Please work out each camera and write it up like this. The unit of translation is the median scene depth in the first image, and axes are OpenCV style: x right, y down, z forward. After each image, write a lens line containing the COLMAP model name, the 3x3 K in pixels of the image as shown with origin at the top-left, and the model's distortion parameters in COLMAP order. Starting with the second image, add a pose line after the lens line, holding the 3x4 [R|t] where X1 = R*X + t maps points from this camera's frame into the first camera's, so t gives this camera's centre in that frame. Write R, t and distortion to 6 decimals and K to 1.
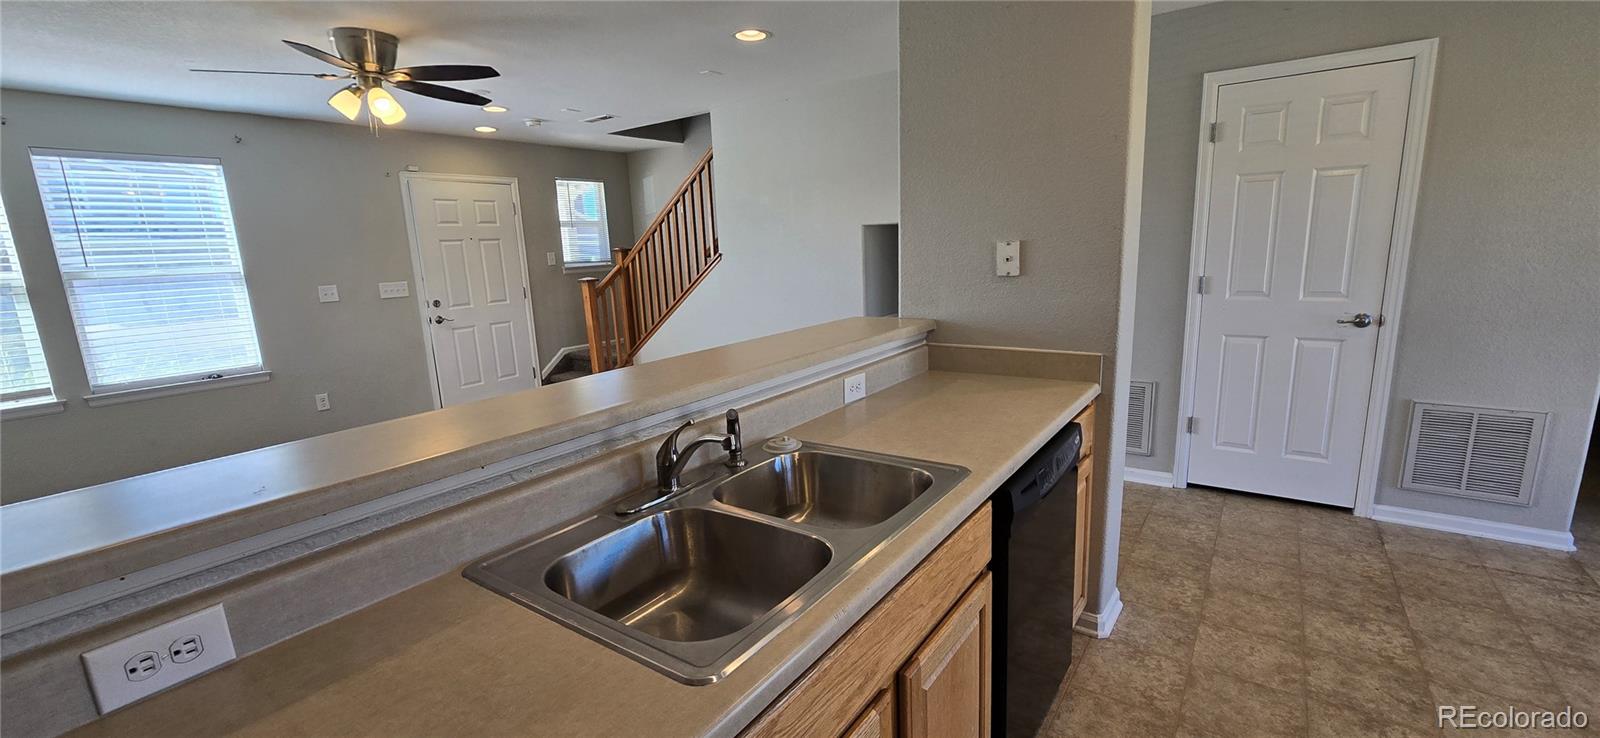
lens RADIAL K [[651.6, 0, 798.5], [0, 651.6, 369.5], [0, 0, 1]] dist [-0.002447, -0.000267]
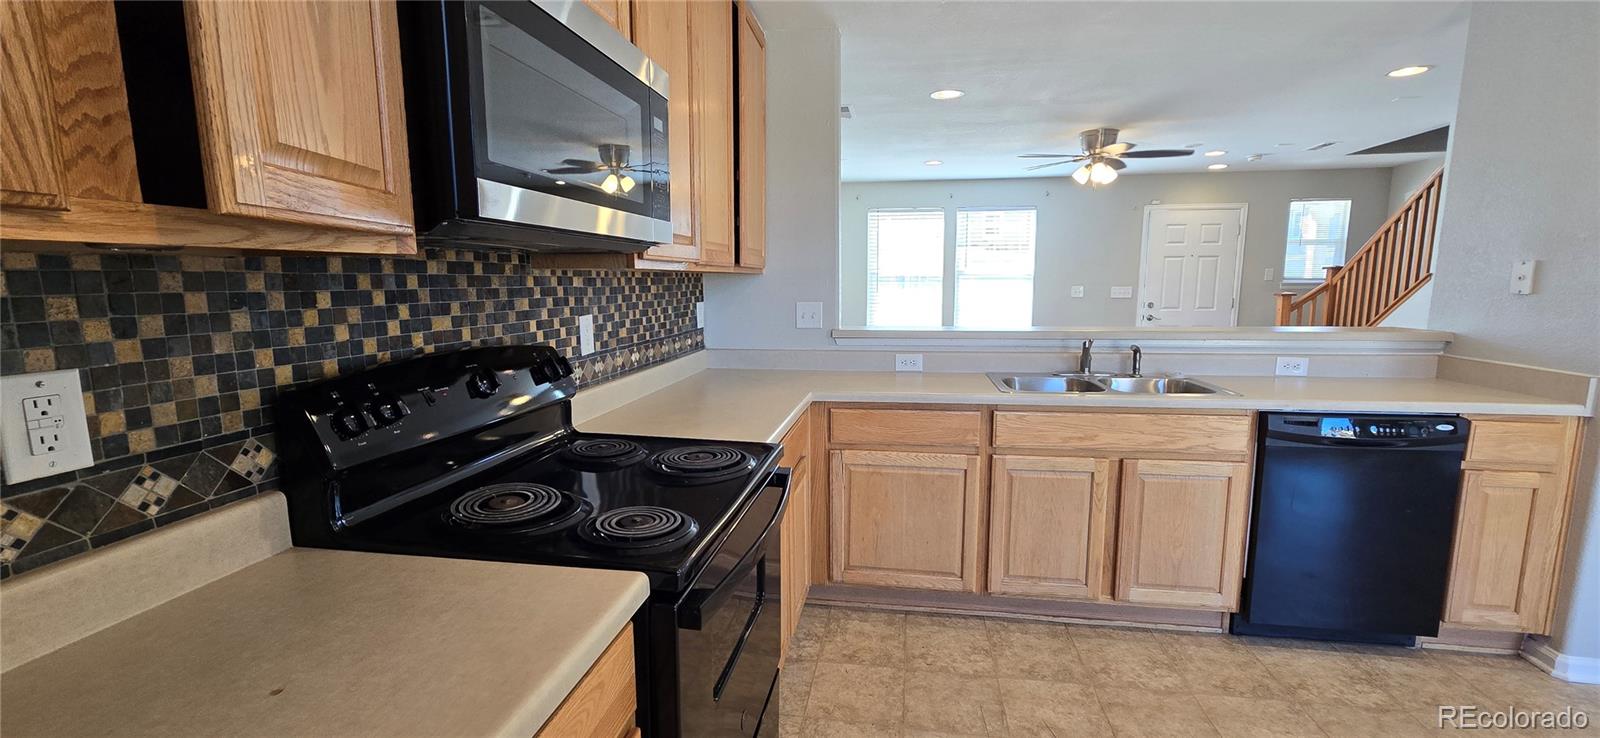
lens RADIAL K [[651.6, 0, 798.5], [0, 651.6, 369.5], [0, 0, 1]] dist [-0.002447, -0.000267]
pose [[0.434805, 0.162682, -0.885708, 0.329157], [-0.184647, 0.978755, 0.089126, 0.040727], [0.881391, 0.124791, 0.455606, -0.203517]]
